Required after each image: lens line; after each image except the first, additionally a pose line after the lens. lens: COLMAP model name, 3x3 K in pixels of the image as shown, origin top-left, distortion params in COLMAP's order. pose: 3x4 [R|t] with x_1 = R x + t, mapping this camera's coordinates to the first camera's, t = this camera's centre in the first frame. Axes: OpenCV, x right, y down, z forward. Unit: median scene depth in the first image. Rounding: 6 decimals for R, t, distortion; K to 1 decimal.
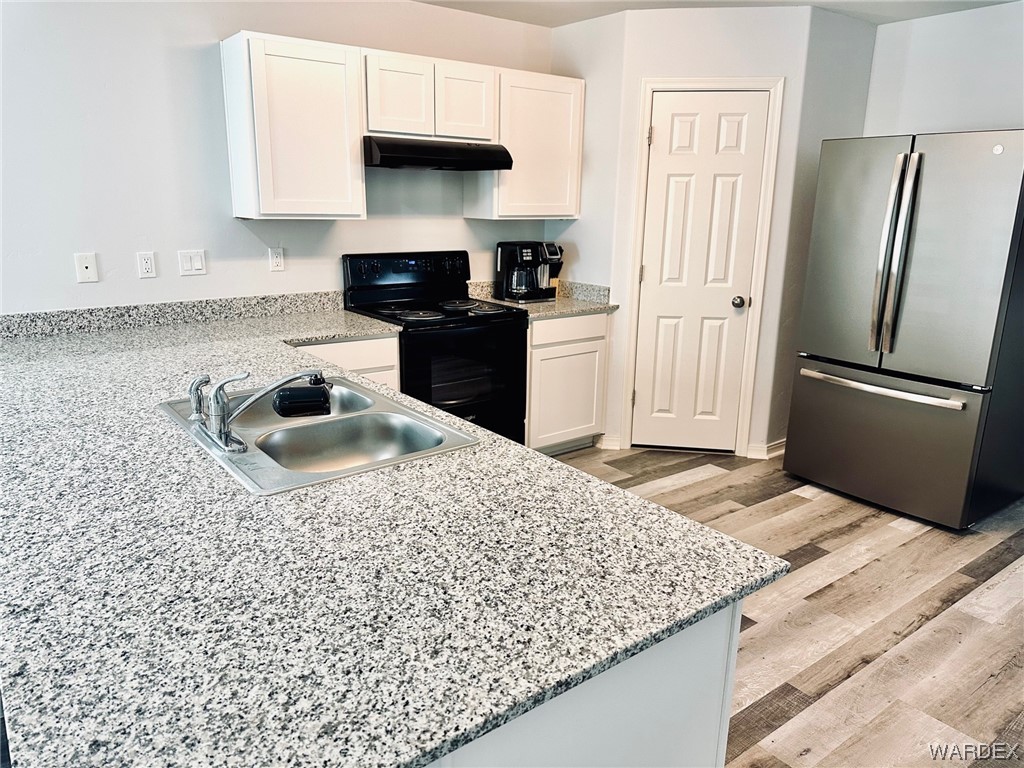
lens RADIAL K [[711.8, 0, 519.5], [0, 711.8, 376.0], [0, 0, 1]] dist [0.051935, -0.049610]
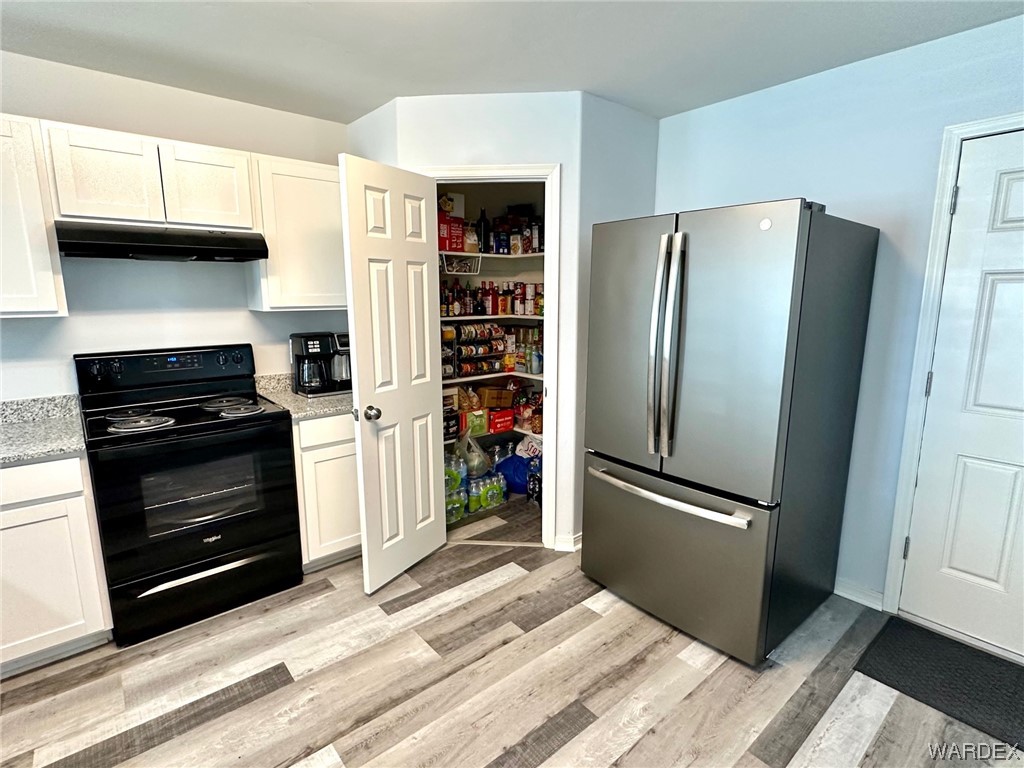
lens RADIAL K [[512.6, 0, 507.8], [0, 512.6, 382.2], [0, 0, 1]] dist [0.002790, 0.000234]
pose [[0.998694, -0.025067, 0.044519, 0.265726], [0.027880, 0.997577, -0.063745, -0.080527], [-0.042813, 0.064903, 0.996973, 0.342870]]
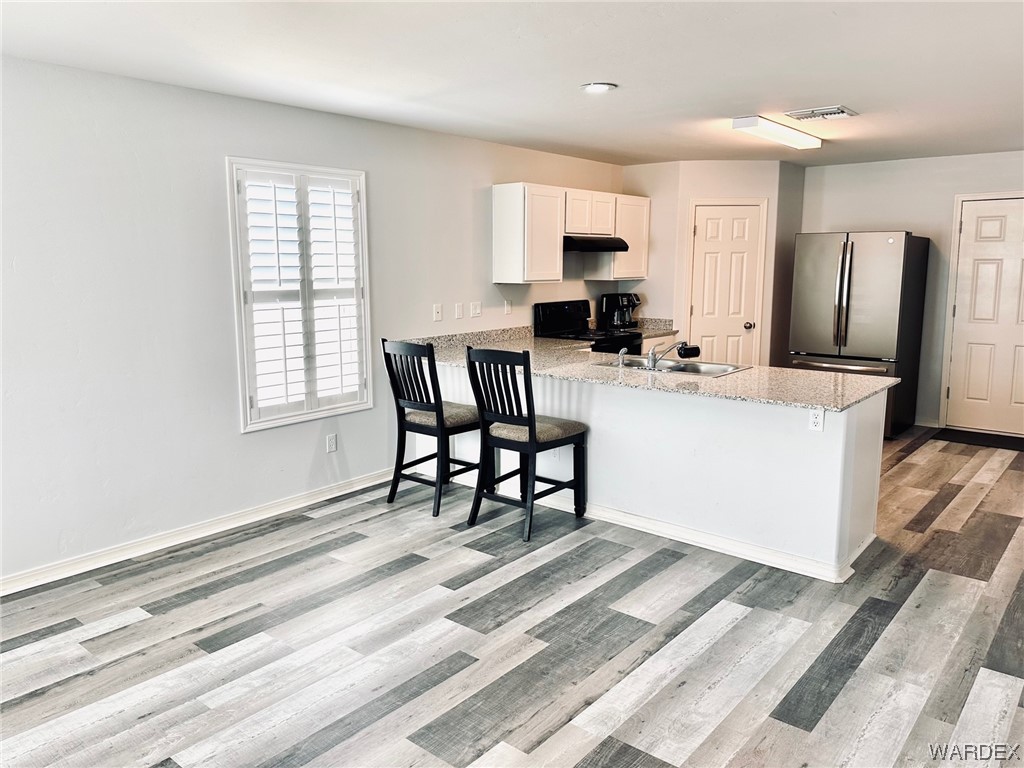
lens RADIAL K [[711.8, 0, 519.4], [0, 711.8, 368.5], [0, 0, 1]] dist [0.051935, -0.049610]
pose [[0.978443, -0.046191, 0.201286, -0.623756], [0.065527, 0.993740, -0.090484, 0.126544], [-0.195847, 0.101723, 0.975344, -0.583227]]
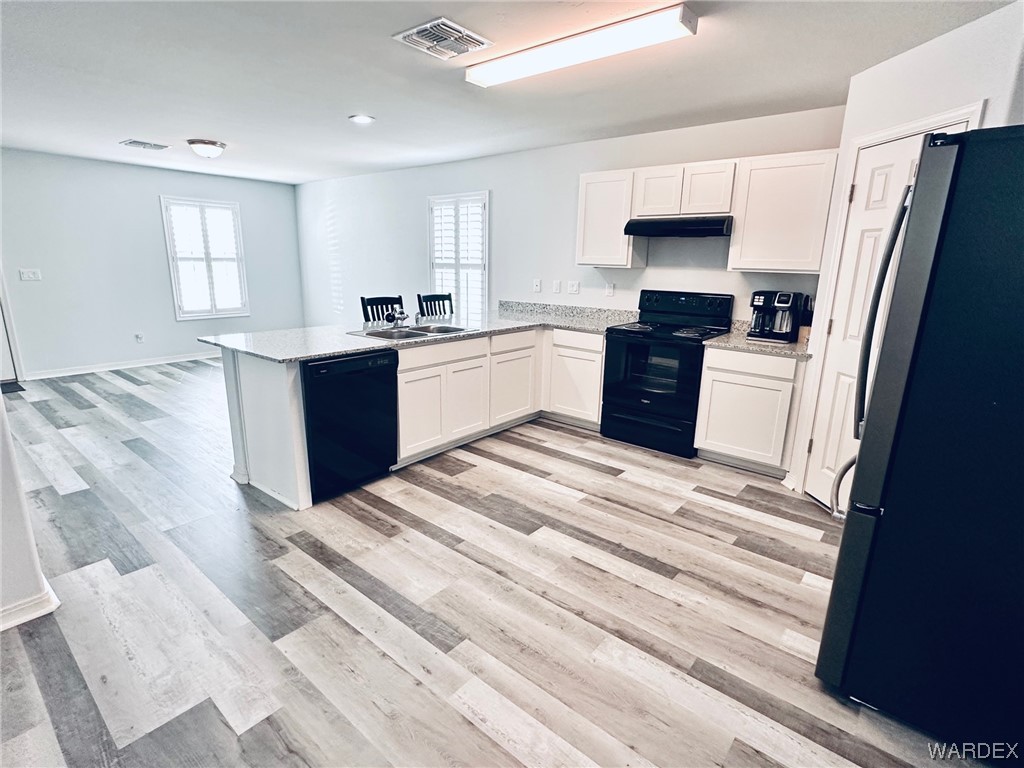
lens RADIAL K [[512.6, 0, 520.3], [0, 512.6, 382.9], [0, 0, 1]] dist [0.002790, 0.000234]
pose [[0.238665, 0.215931, -0.946791, 0.865263], [-0.254662, 0.954761, 0.153554, -0.074127], [0.937116, 0.204464, 0.282858, 0.438722]]
